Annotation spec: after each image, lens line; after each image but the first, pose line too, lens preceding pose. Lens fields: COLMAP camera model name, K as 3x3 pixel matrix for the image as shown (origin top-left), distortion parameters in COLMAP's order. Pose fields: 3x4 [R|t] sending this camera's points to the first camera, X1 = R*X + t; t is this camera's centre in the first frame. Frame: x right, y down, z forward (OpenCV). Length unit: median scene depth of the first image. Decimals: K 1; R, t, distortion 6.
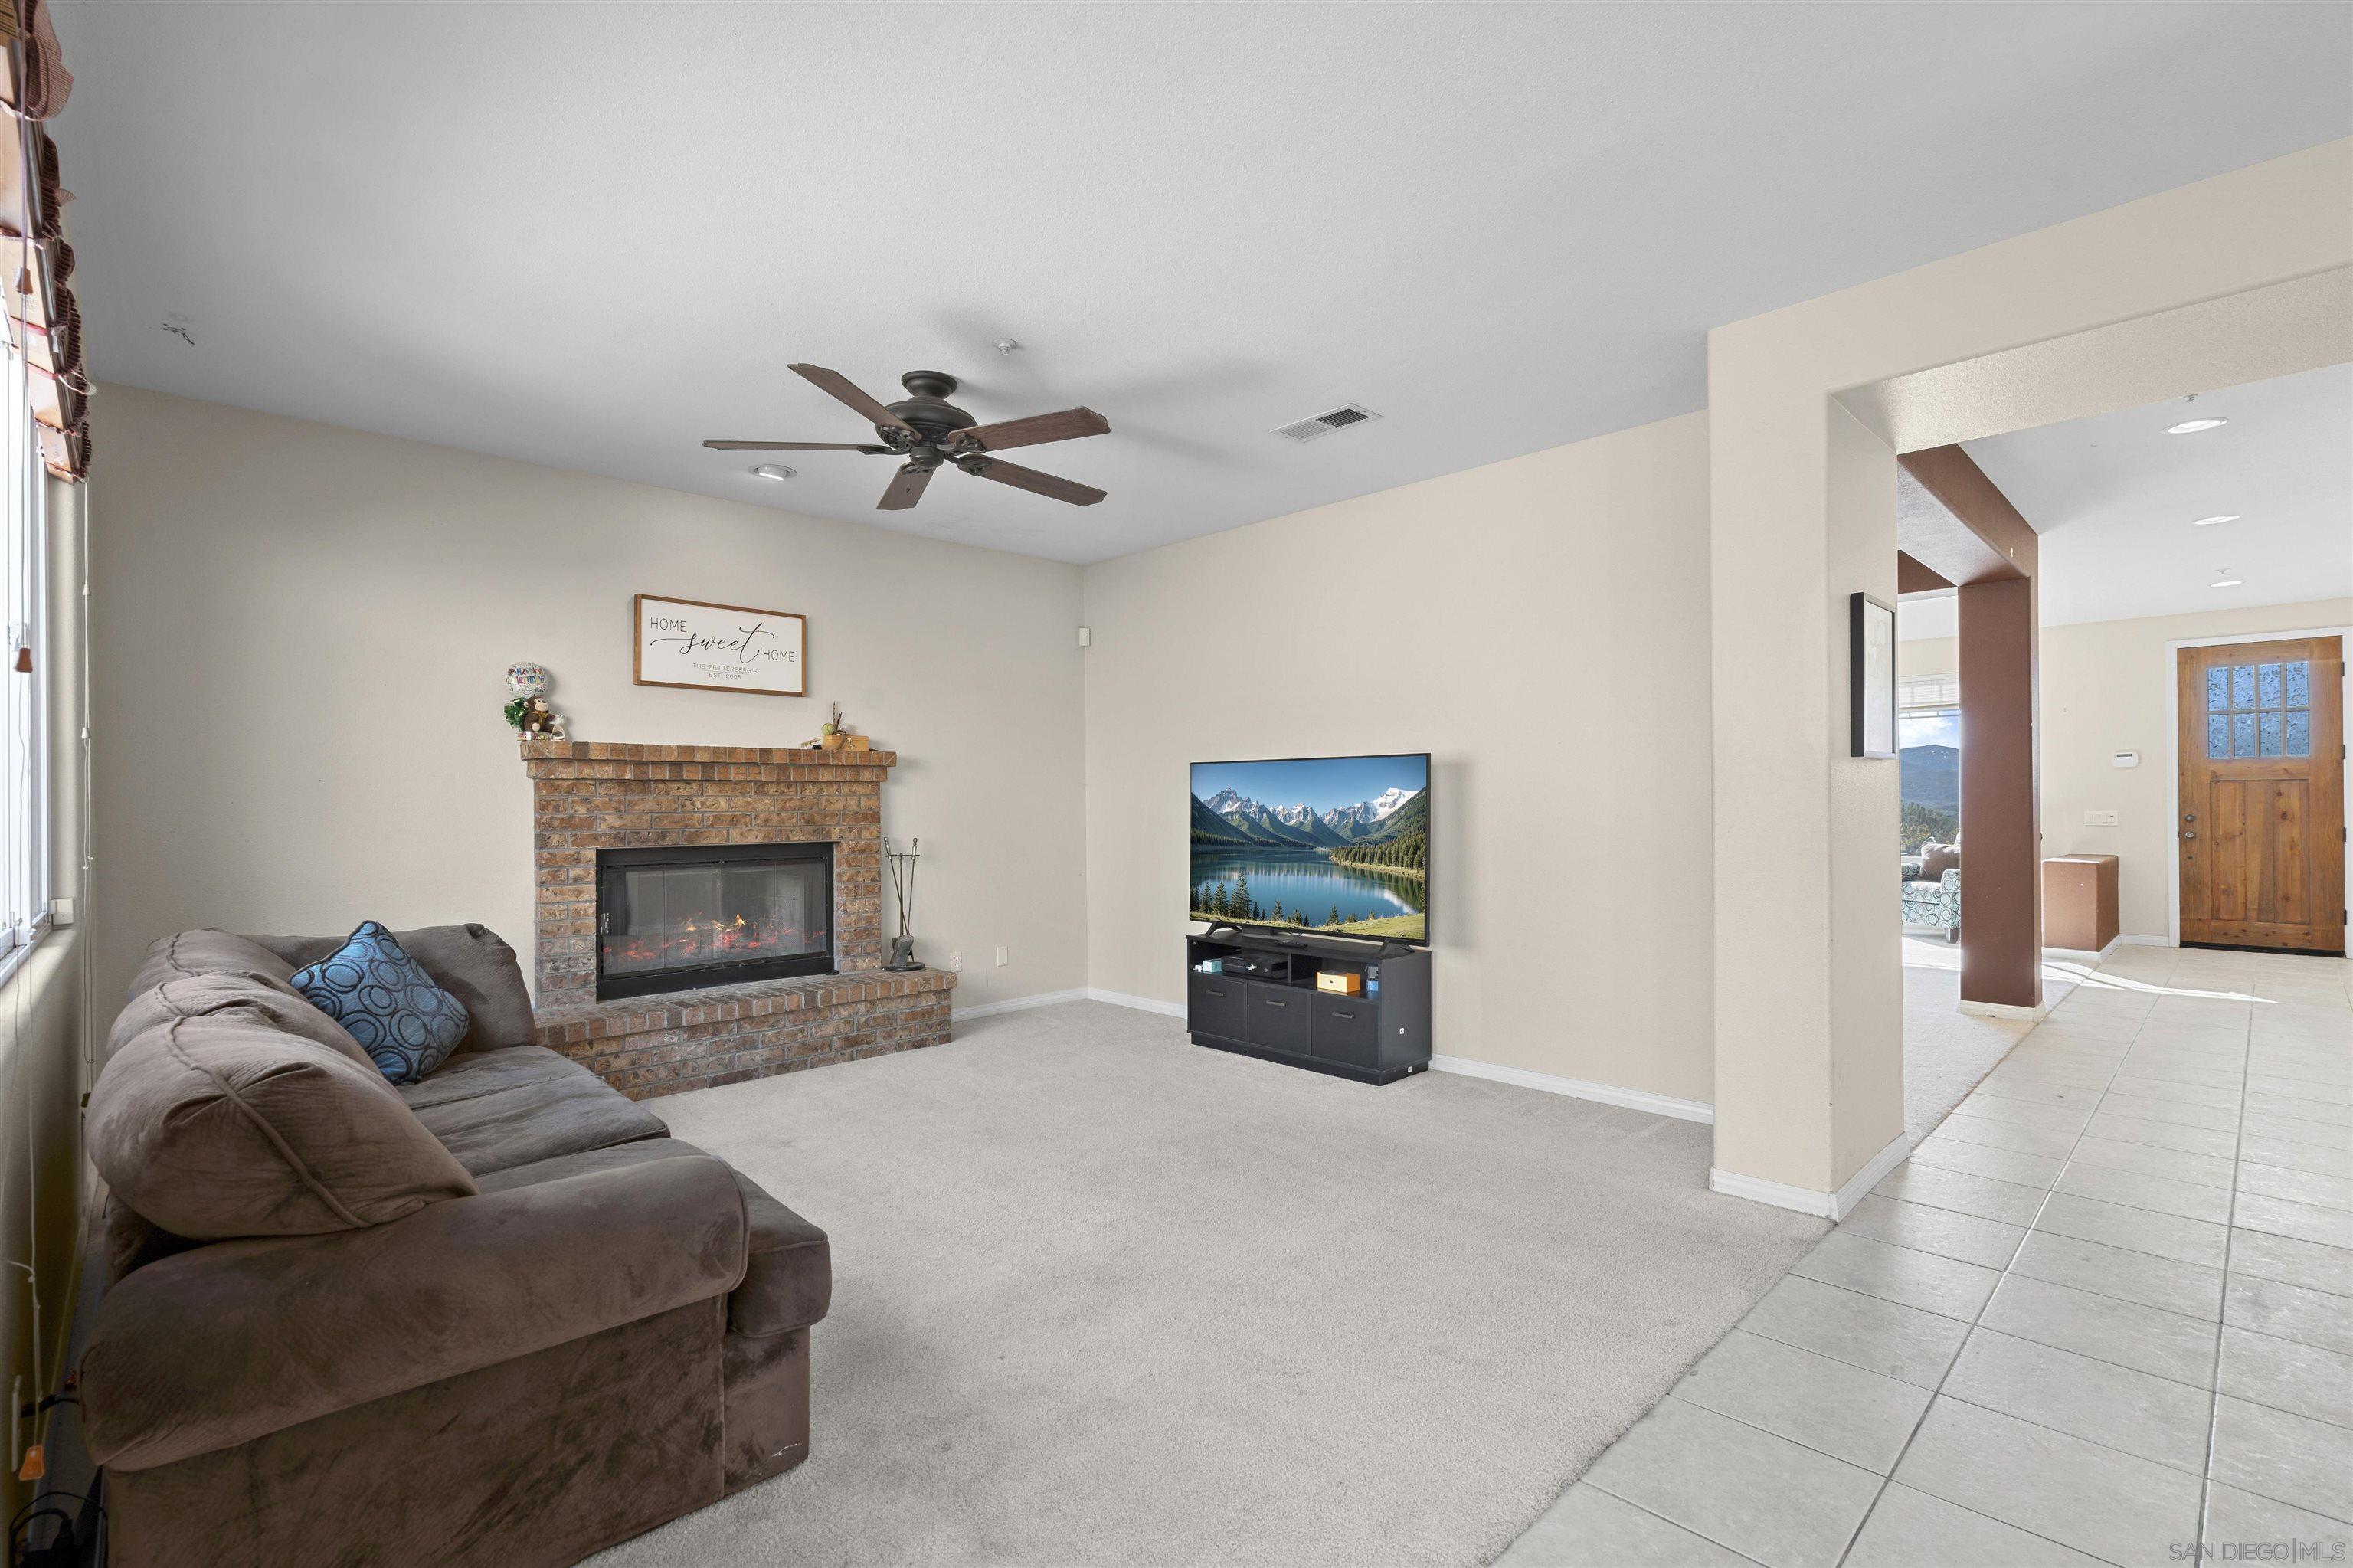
lens RADIAL K [[1056.2, 0, 1173.9], [0, 1056.2, 794.0], [0, 0, 1]] dist [-0.002812, 0.000252]
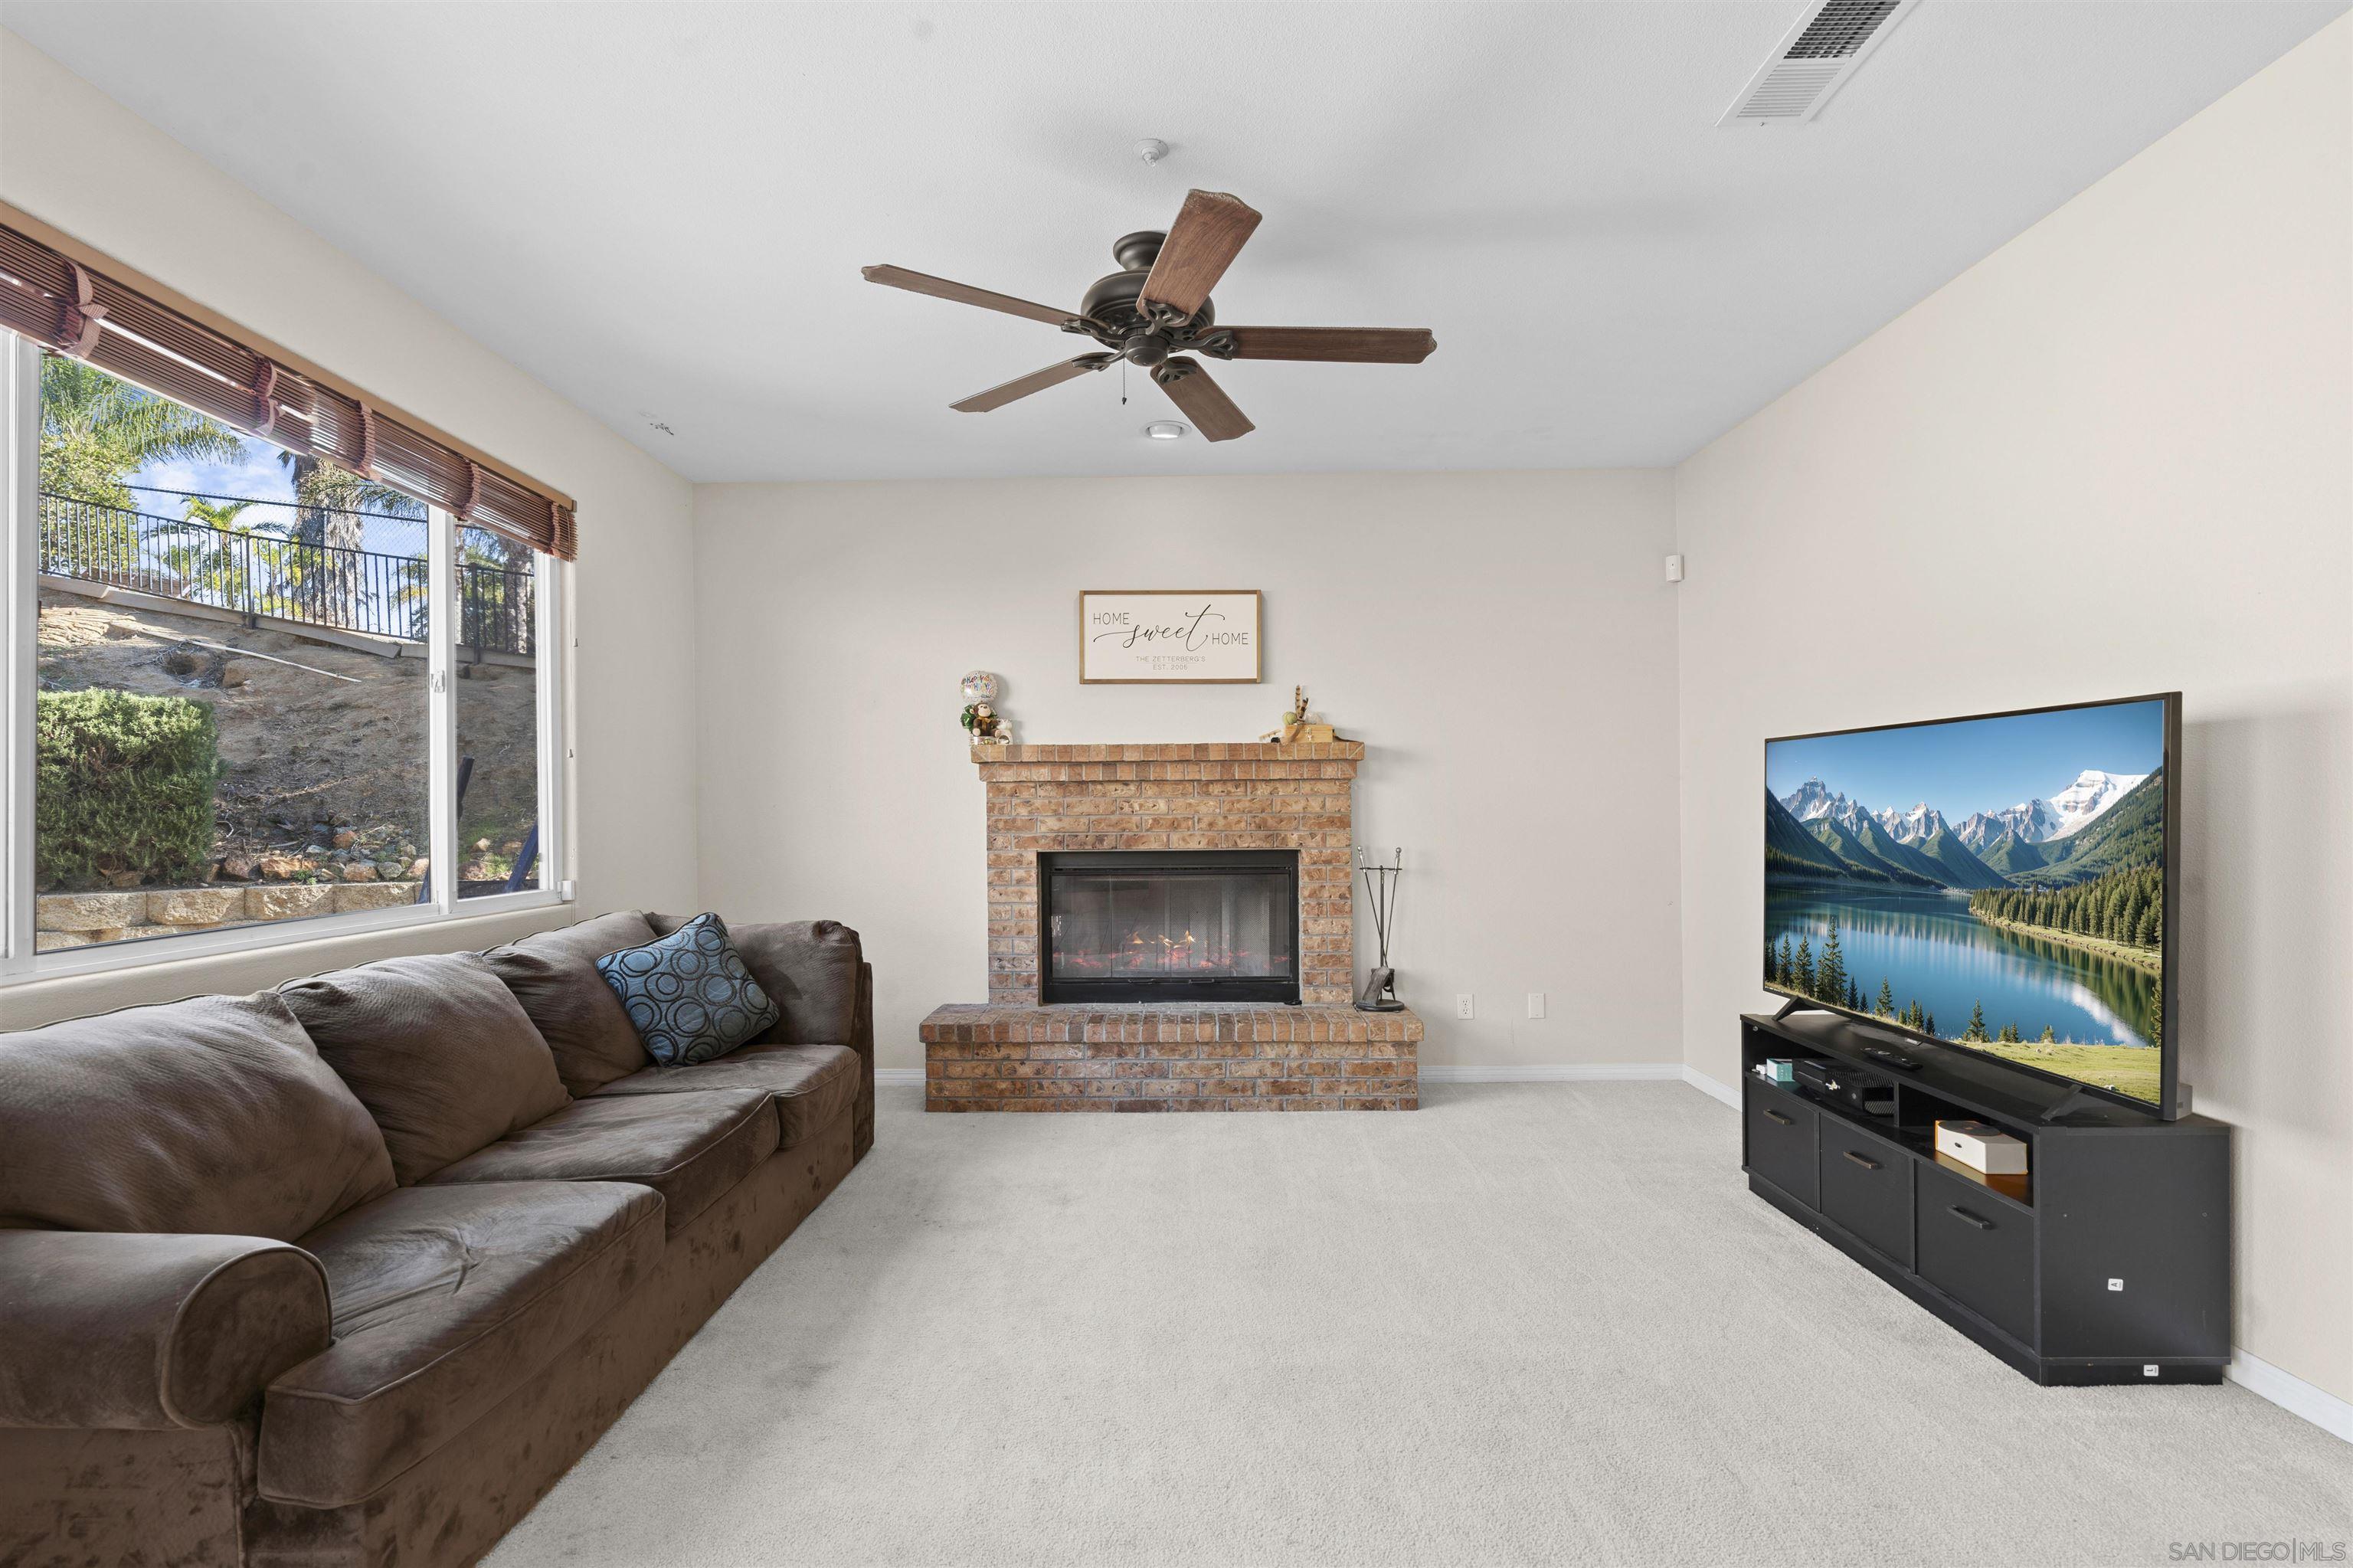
lens RADIAL K [[1068.4, 0, 1164.8], [0, 1068.4, 804.6], [0, 0, 1]] dist [0.000004, 0.000103]
pose [[0.705763, -0.001620, -0.708447, 0.245047], [0.009499, 0.999929, 0.007176, 0.001663], [0.708385, -0.011794, 0.705728, 0.355934]]
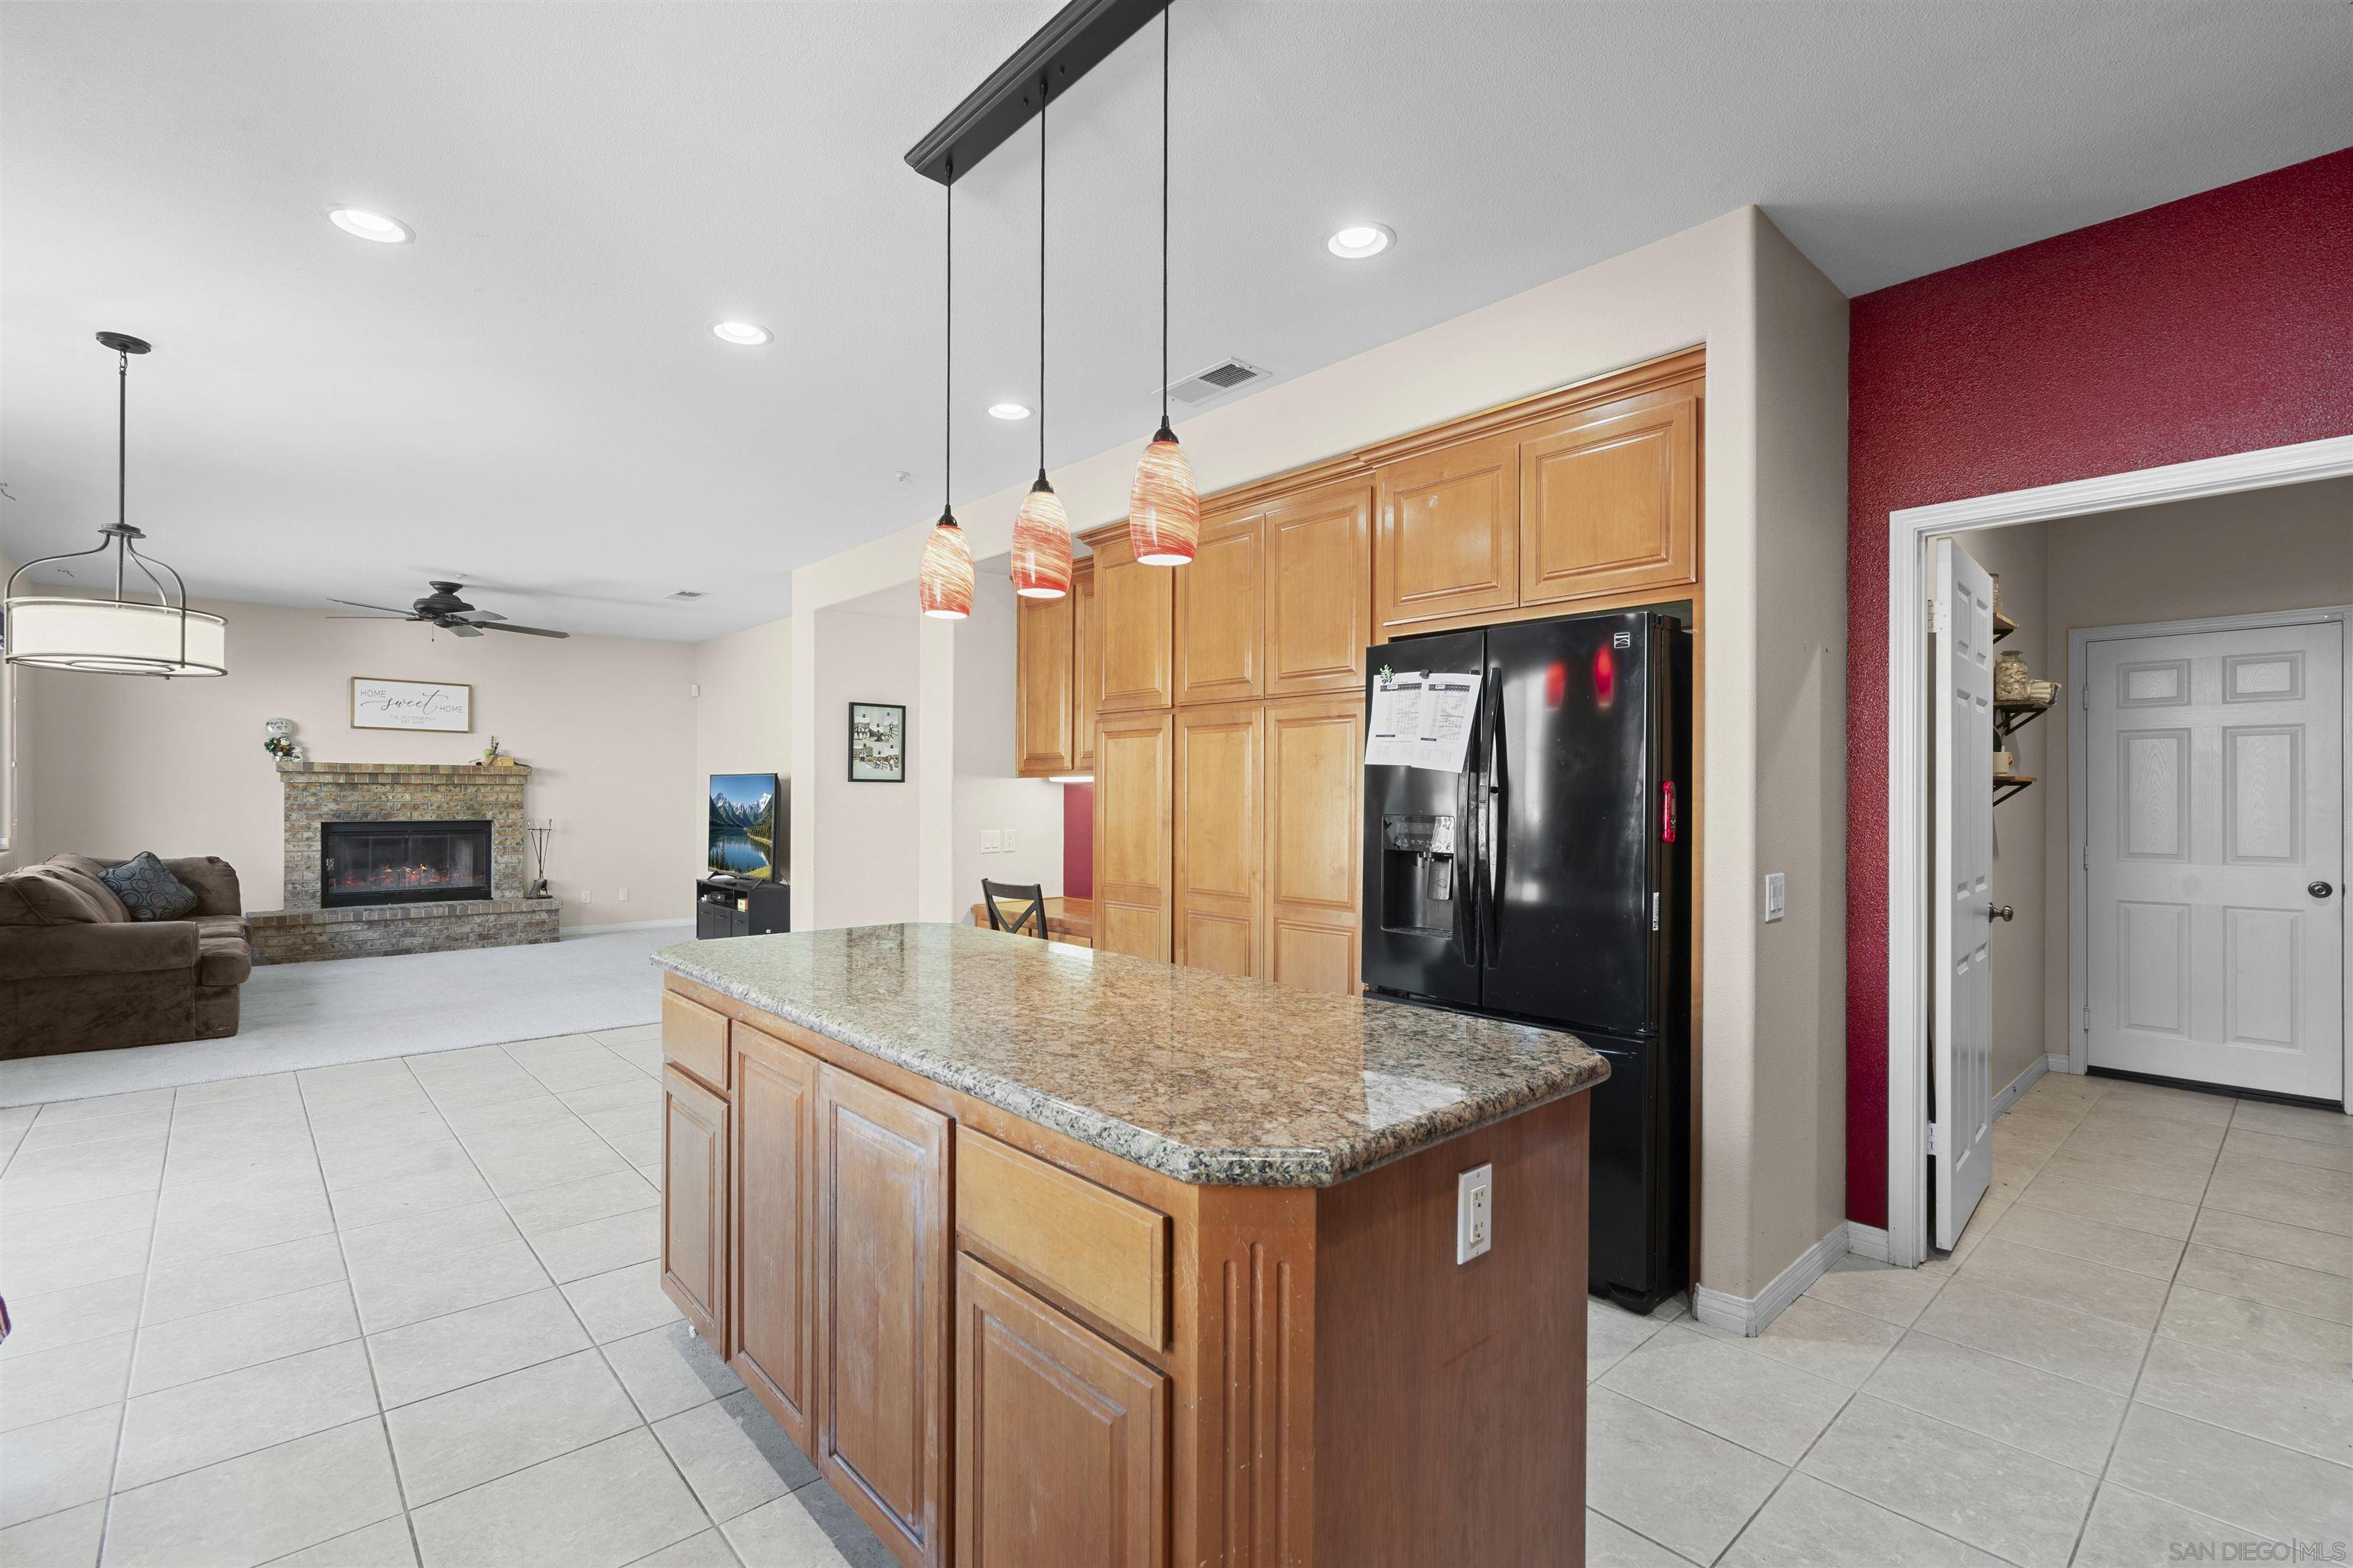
lens RADIAL K [[1056.2, 0, 1173.9], [0, 1056.2, 794.0], [0, 0, 1]] dist [-0.002812, 0.000252]
pose [[0.999315, 0.012507, -0.034820, 0.915111], [-0.012172, 0.999878, 0.009815, -0.028838], [0.034938, -0.009385, 0.999345, -0.700346]]
